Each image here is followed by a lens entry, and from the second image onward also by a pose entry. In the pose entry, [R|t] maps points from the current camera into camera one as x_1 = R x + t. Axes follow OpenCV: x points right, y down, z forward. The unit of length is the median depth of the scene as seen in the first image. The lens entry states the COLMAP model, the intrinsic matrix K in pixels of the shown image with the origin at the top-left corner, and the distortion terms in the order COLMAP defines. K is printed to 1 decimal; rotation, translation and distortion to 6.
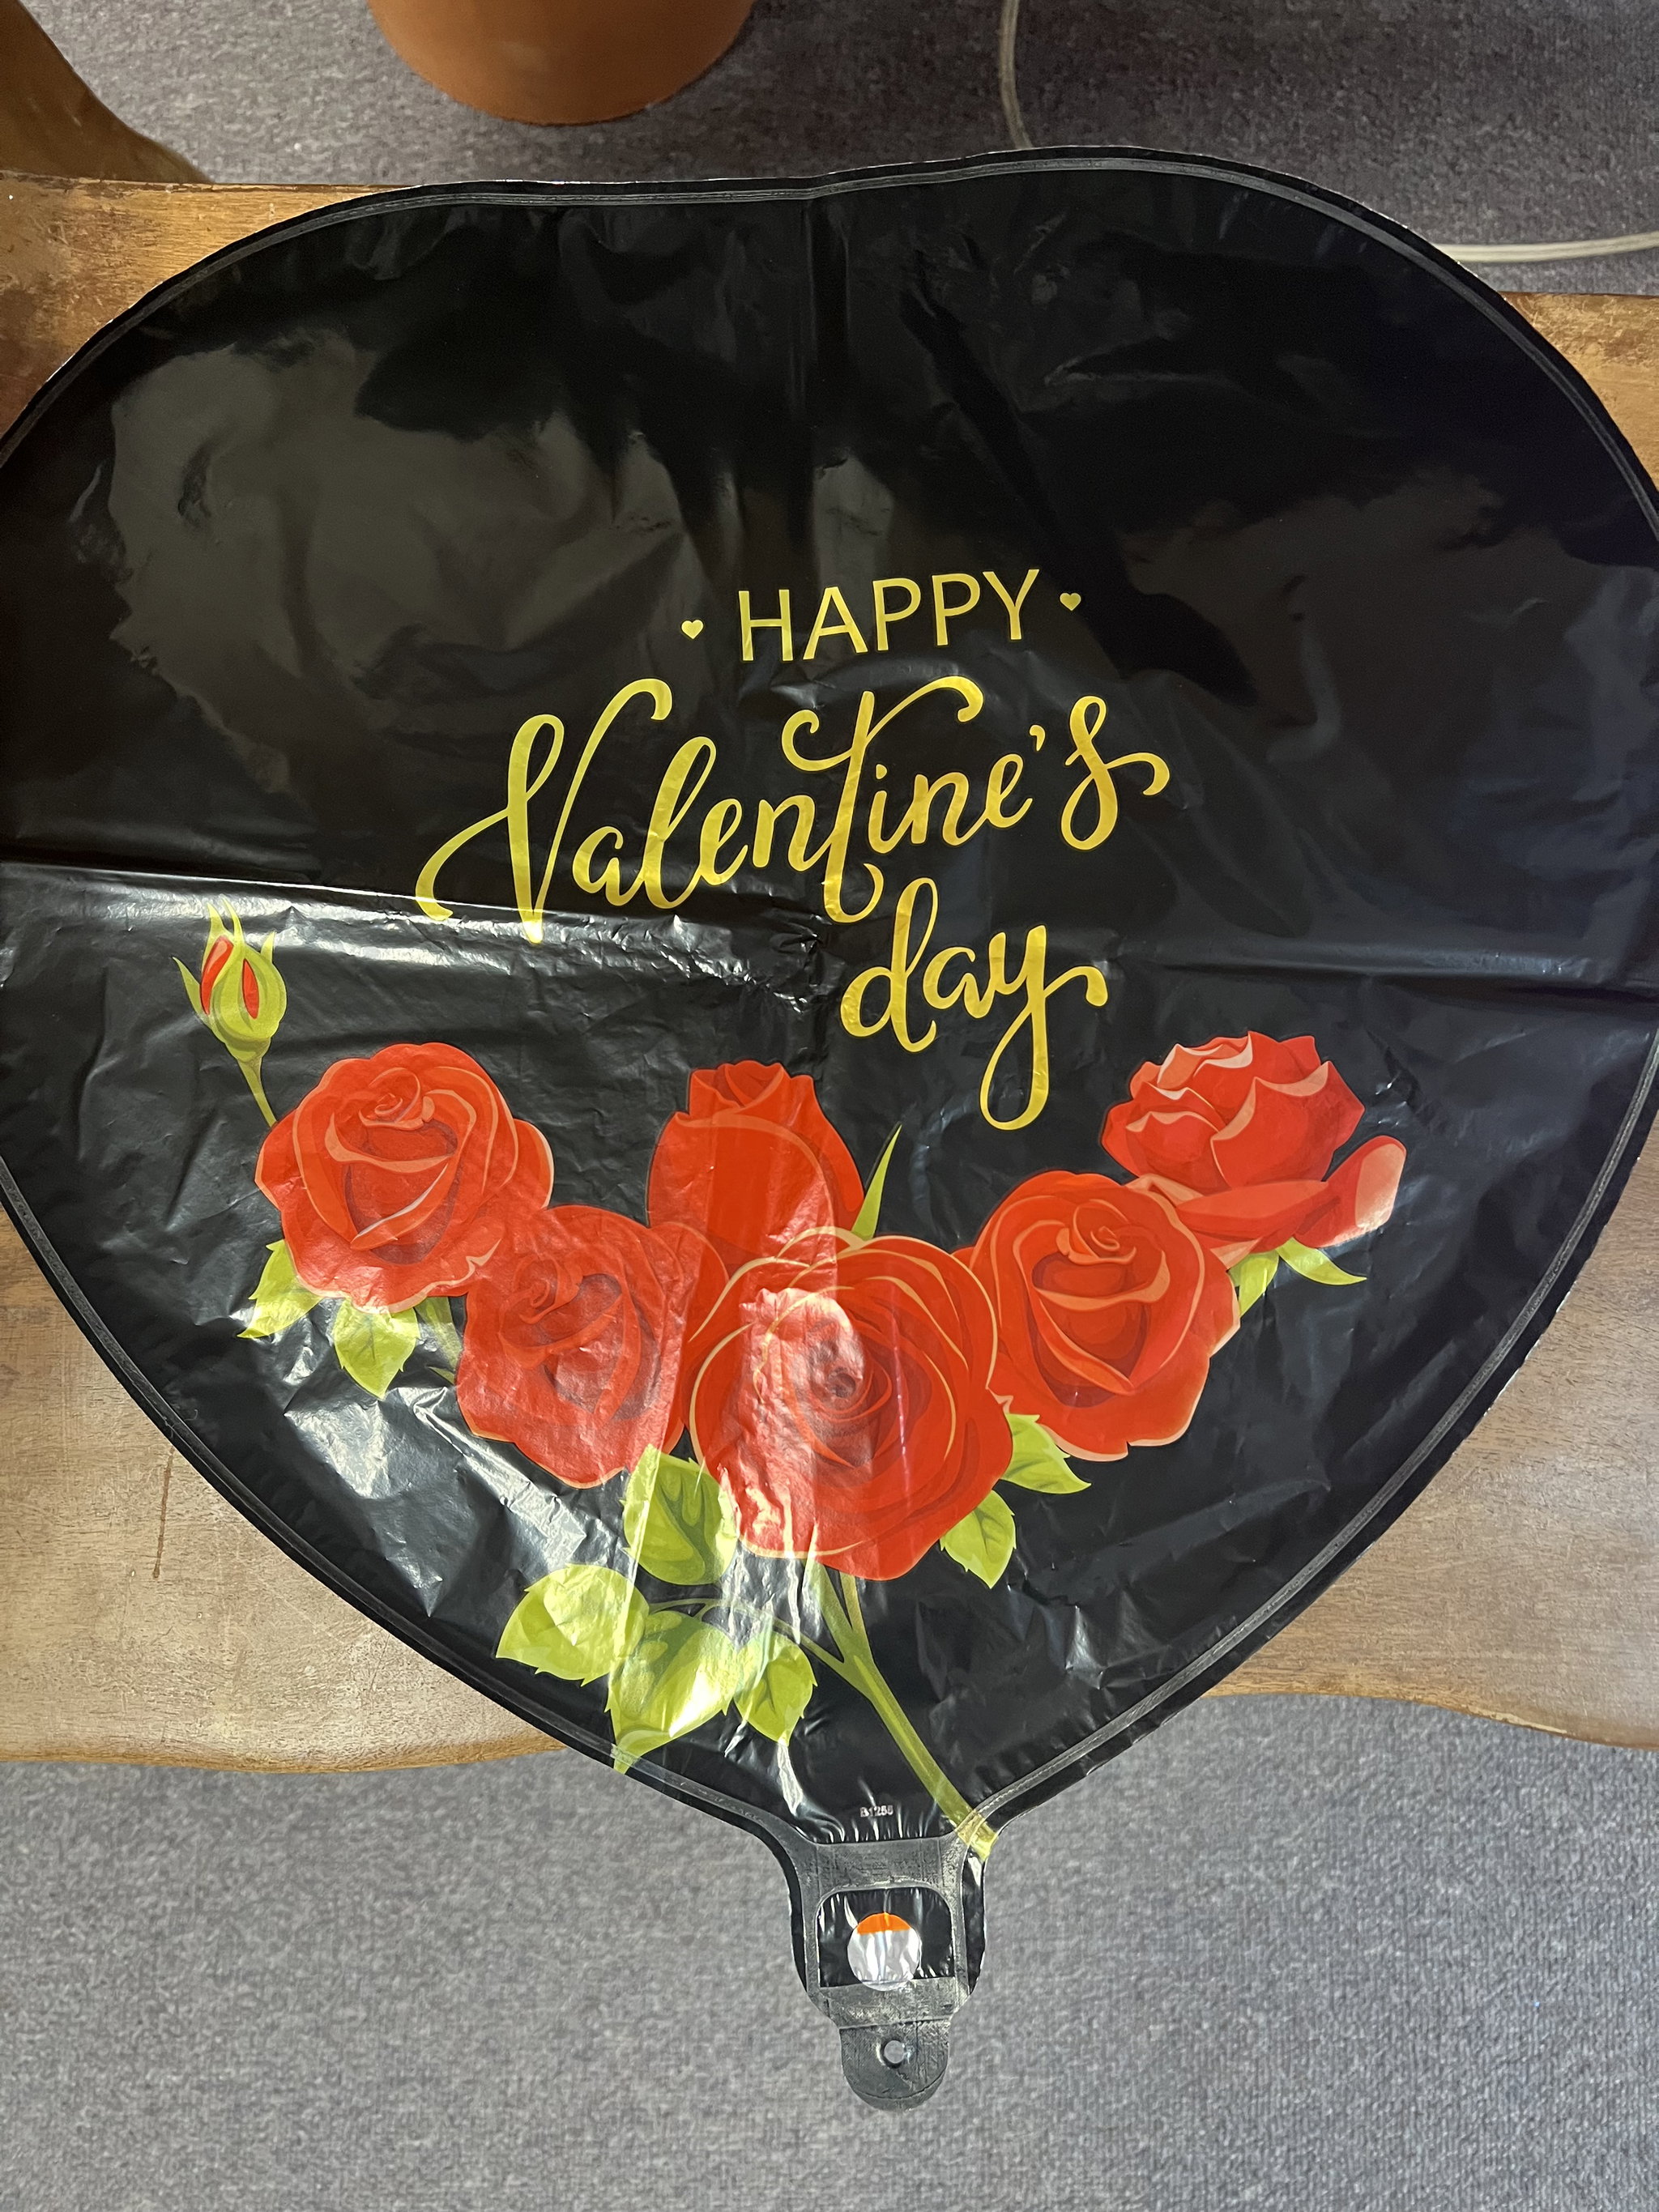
lens RADIAL K [[1747.4, 0, 835.9], [0, 1747.4, 1110.0], [0, 0, 1]] dist [0.055921, -0.074548]
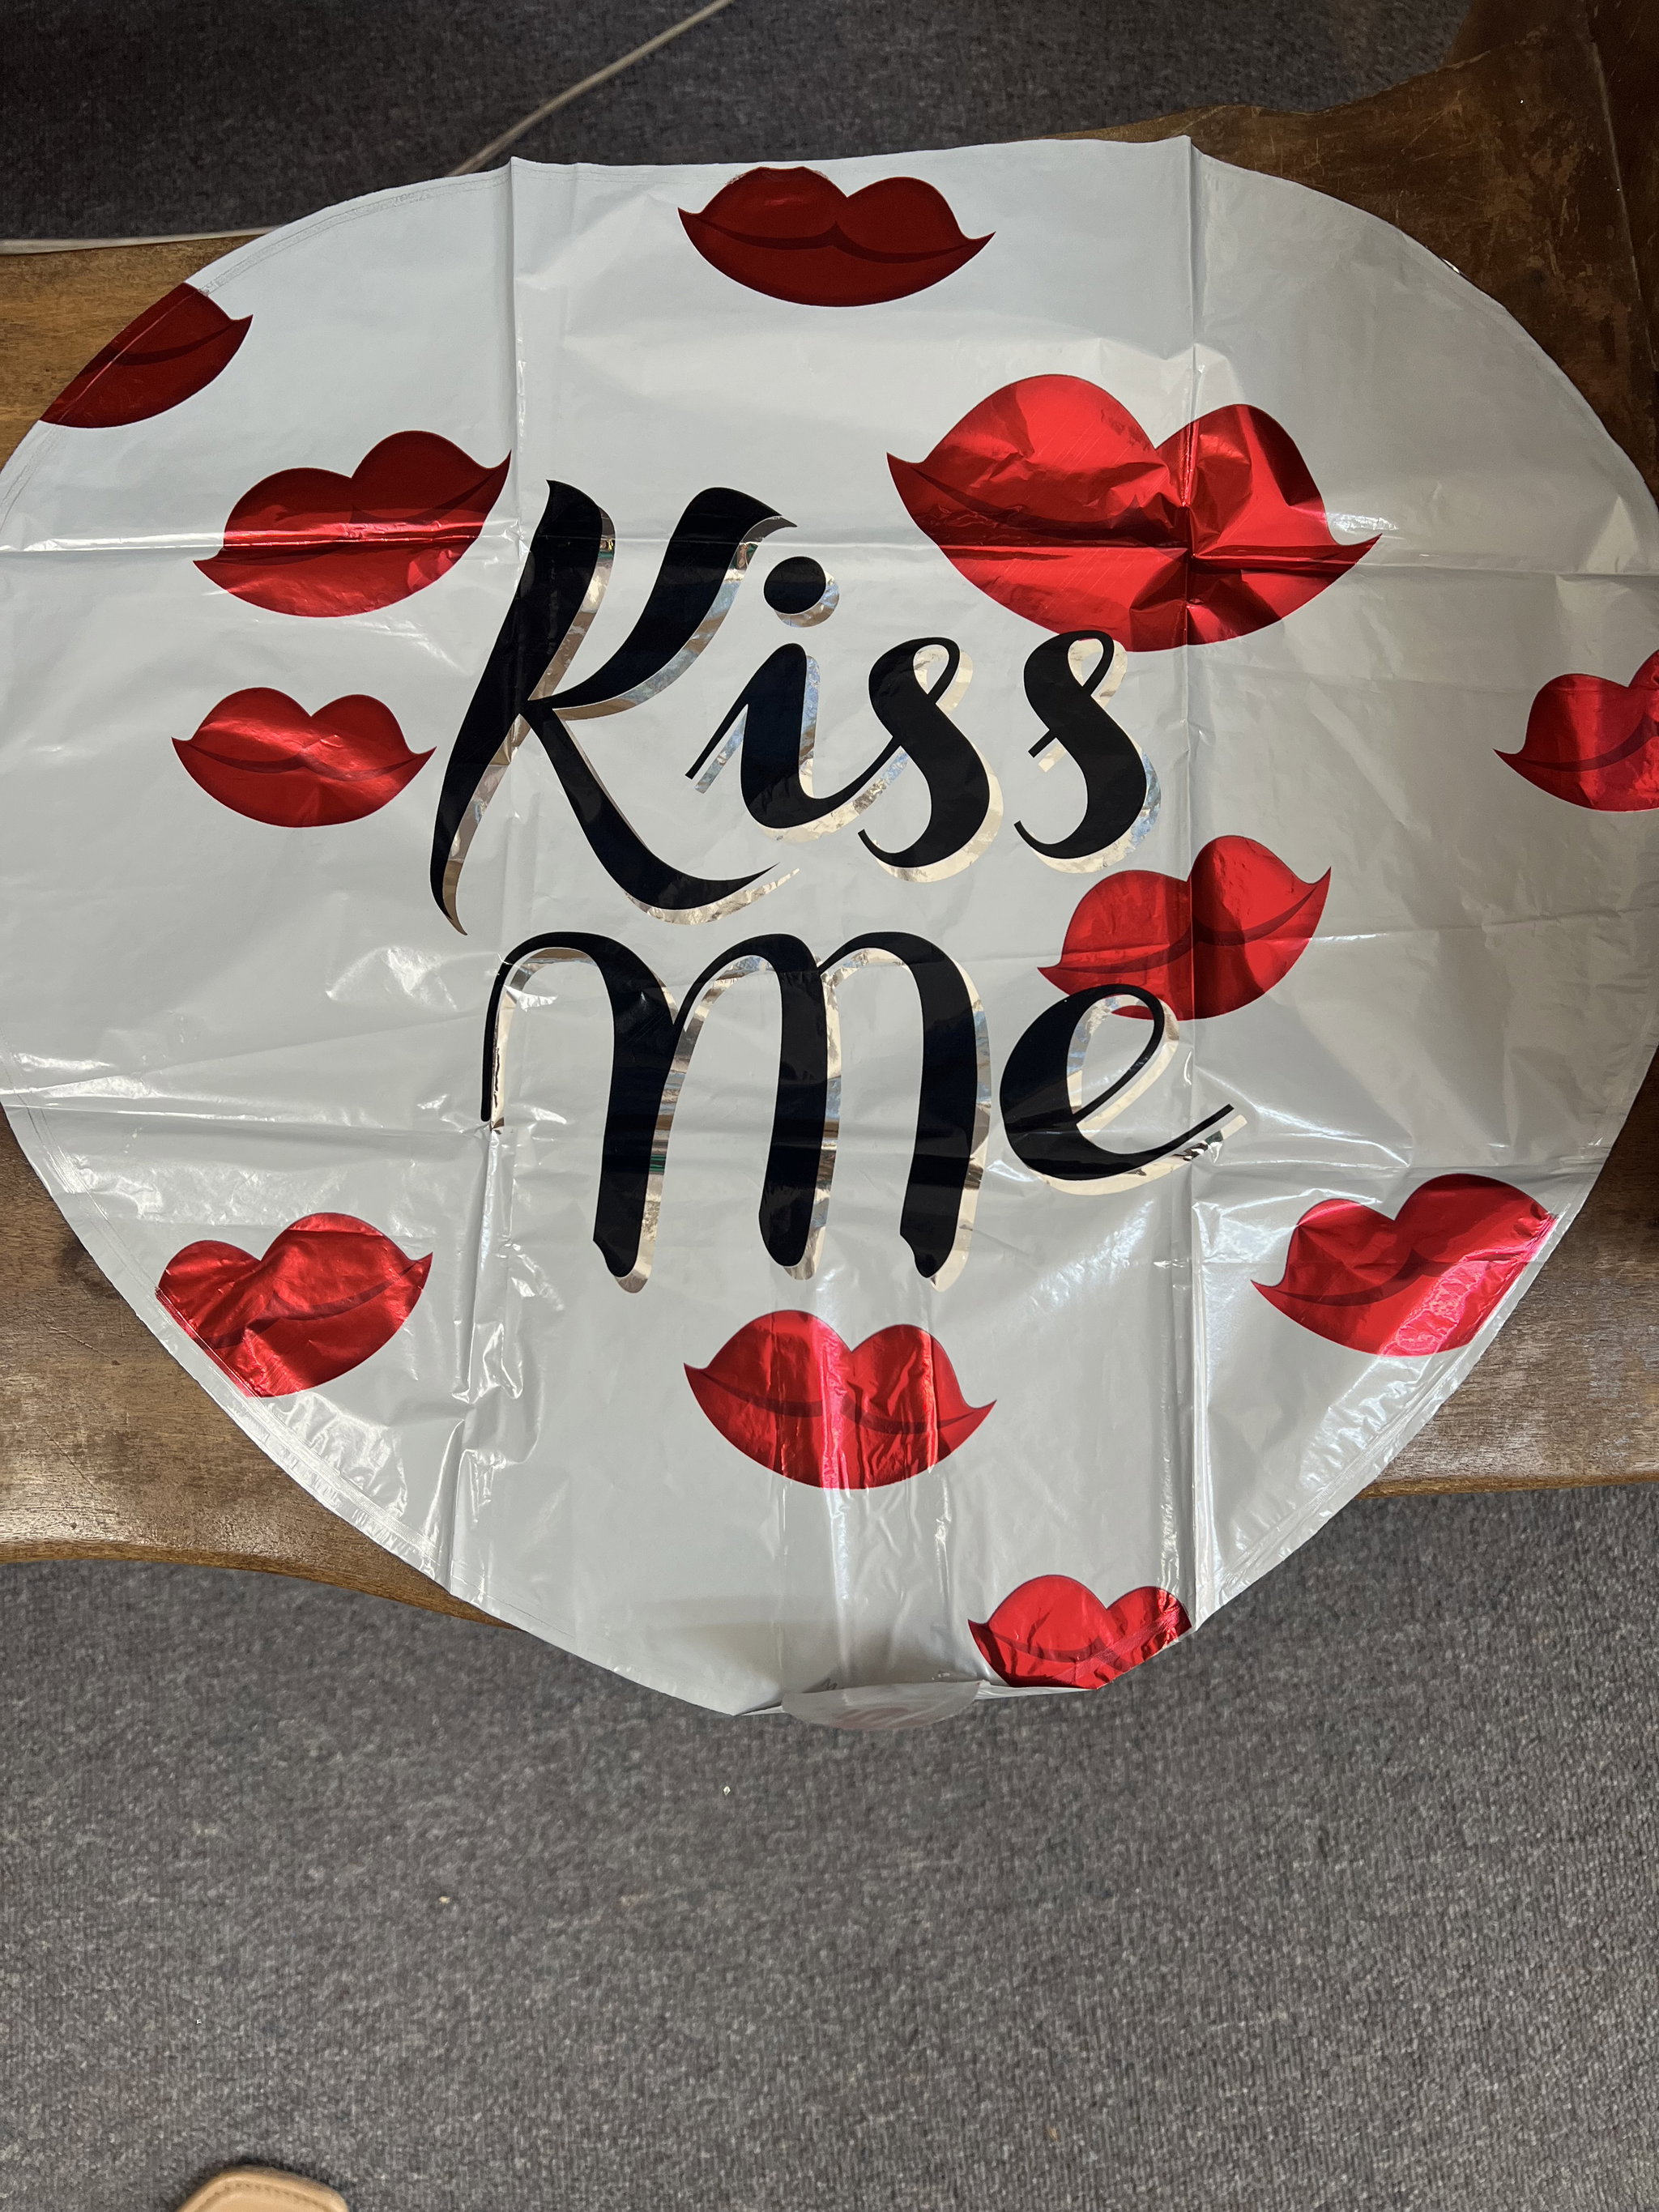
lens RADIAL K [[1747.4, 0, 821.4], [0, 1747.4, 1101.6], [0, 0, 1]] dist [0.055921, -0.074548]
pose [[0.994646, -0.102376, 0.014075, 0.732441], [0.102766, 0.994236, -0.030547, 0.095348], [-0.010867, 0.031830, 0.999434, -0.025117]]
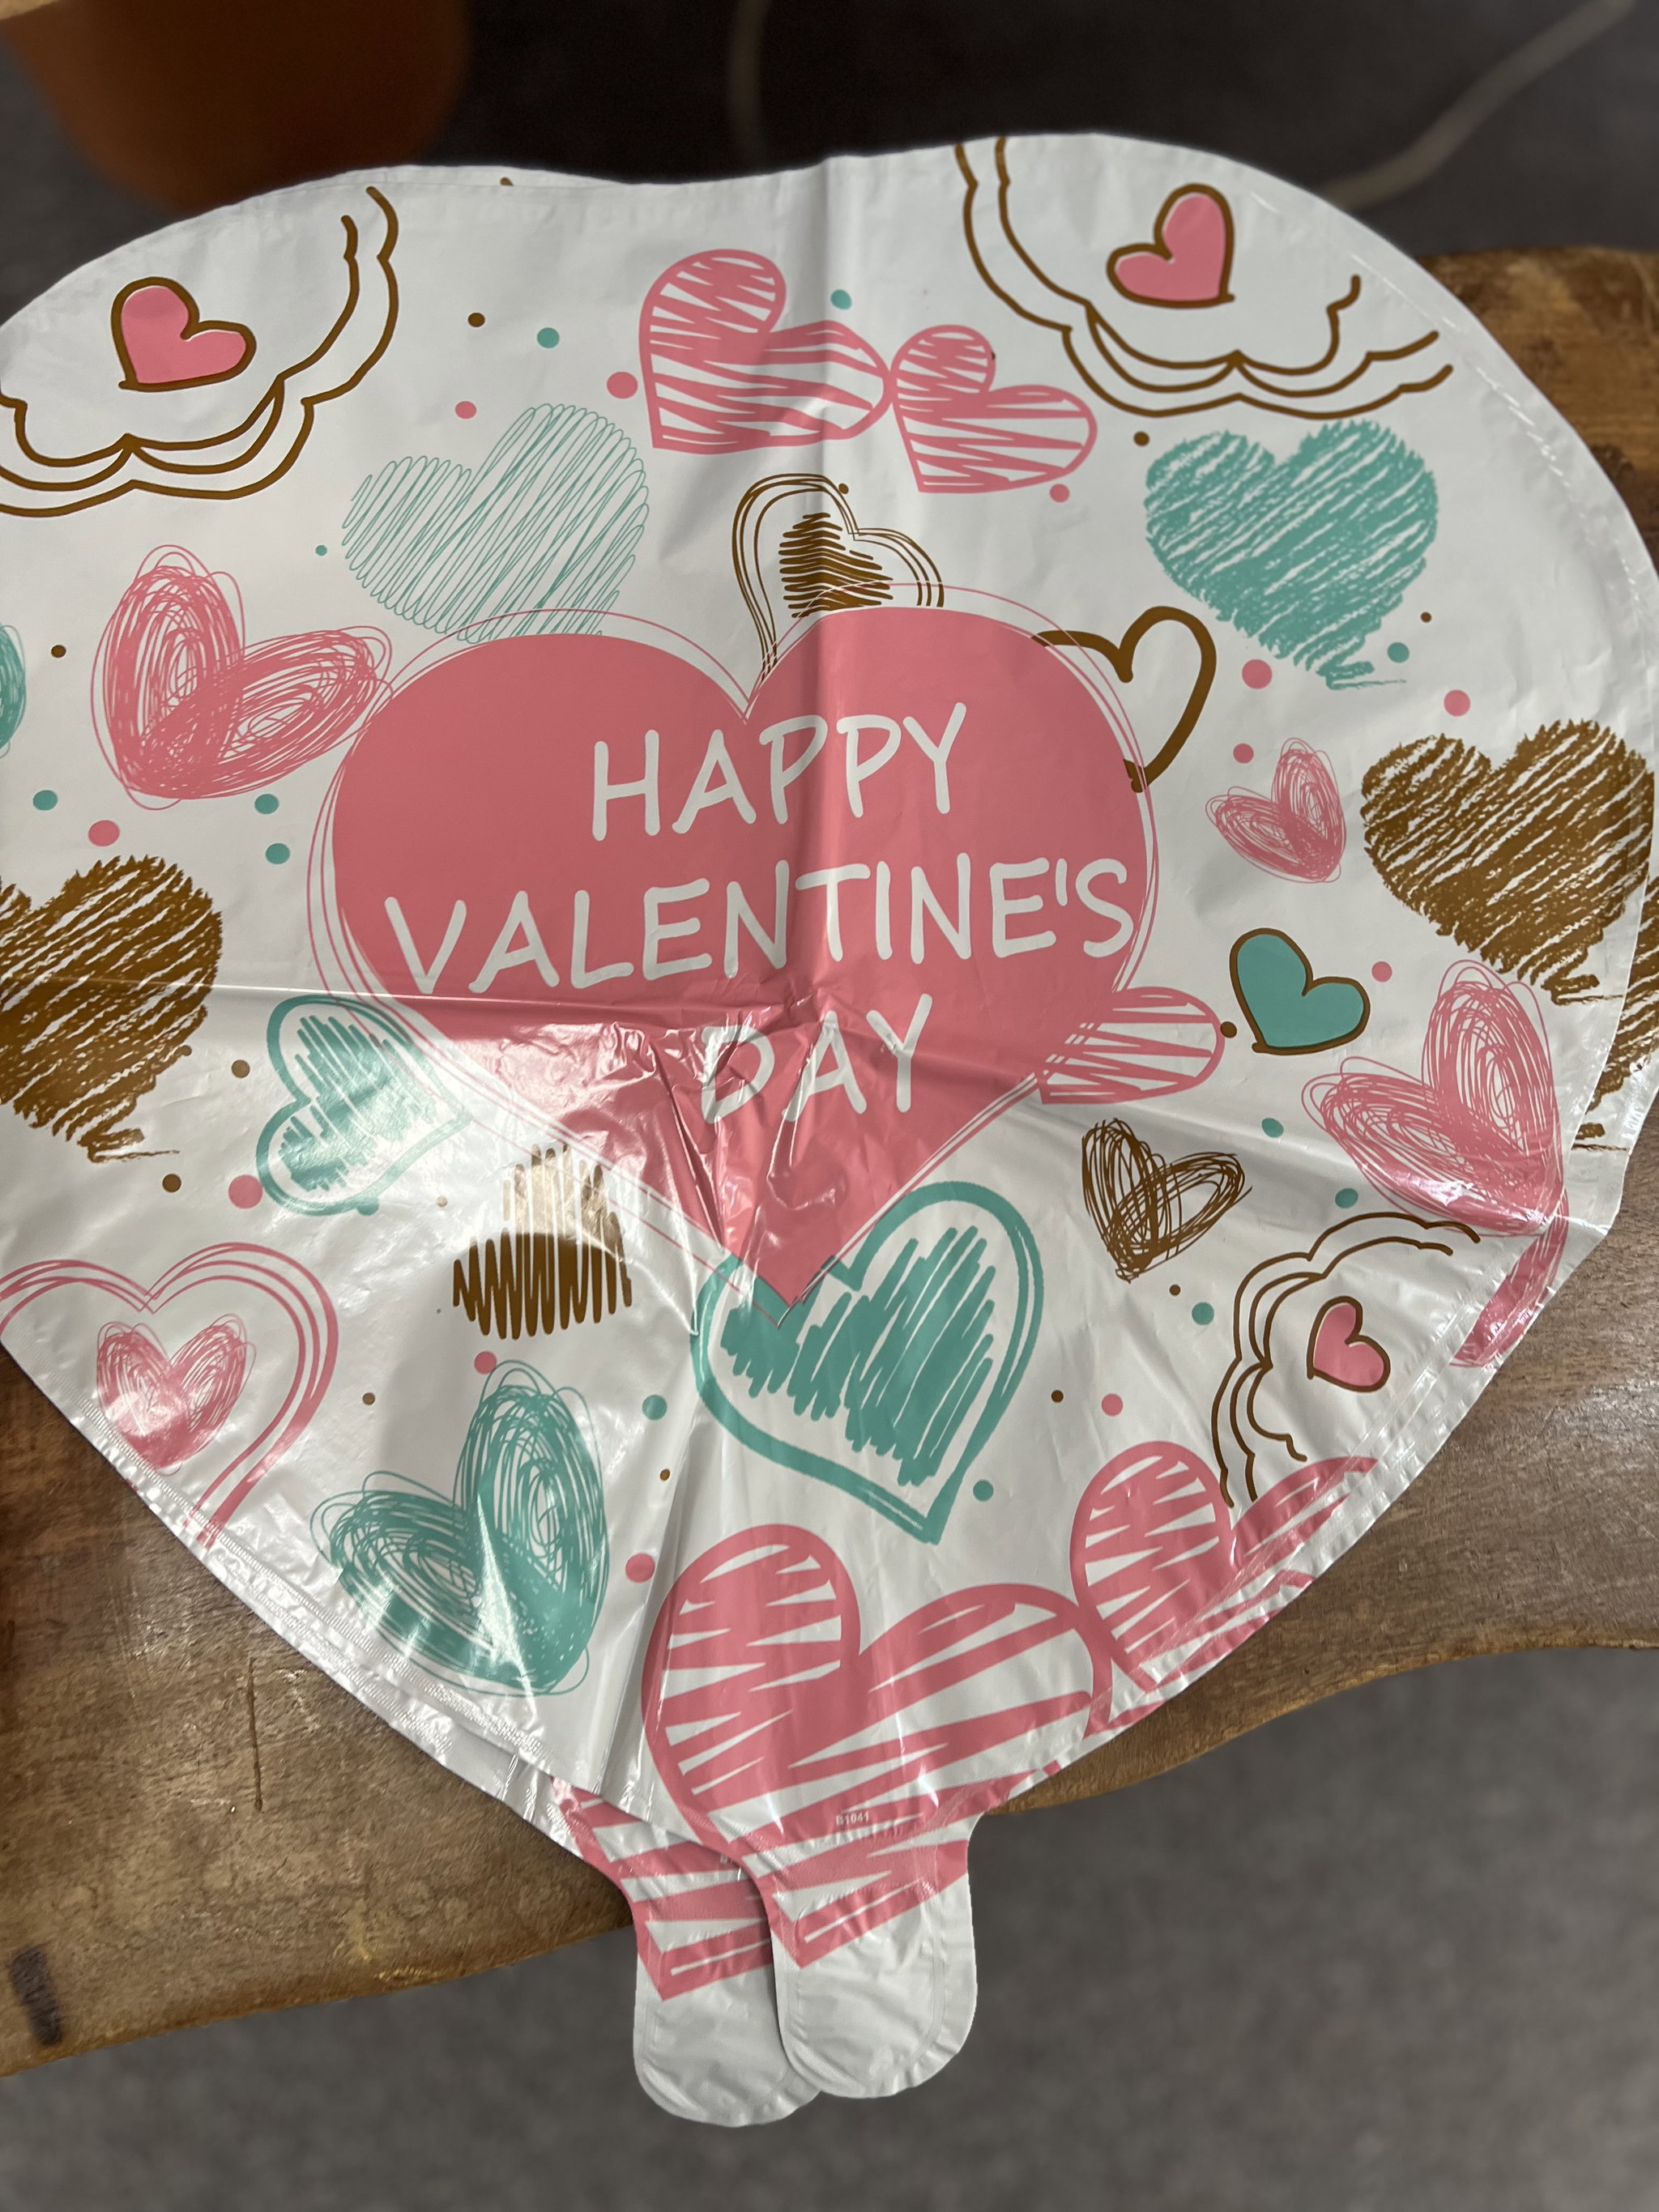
lens RADIAL K [[1747.4, 0, 825.4], [0, 1747.4, 1098.6], [0, 0, 1]] dist [0.055921, -0.074548]
pose [[0.977437, -0.184241, 0.103311, -0.061862], [0.186009, 0.982518, -0.007667, -0.021367], [-0.100092, 0.026711, 0.994620, 0.015529]]
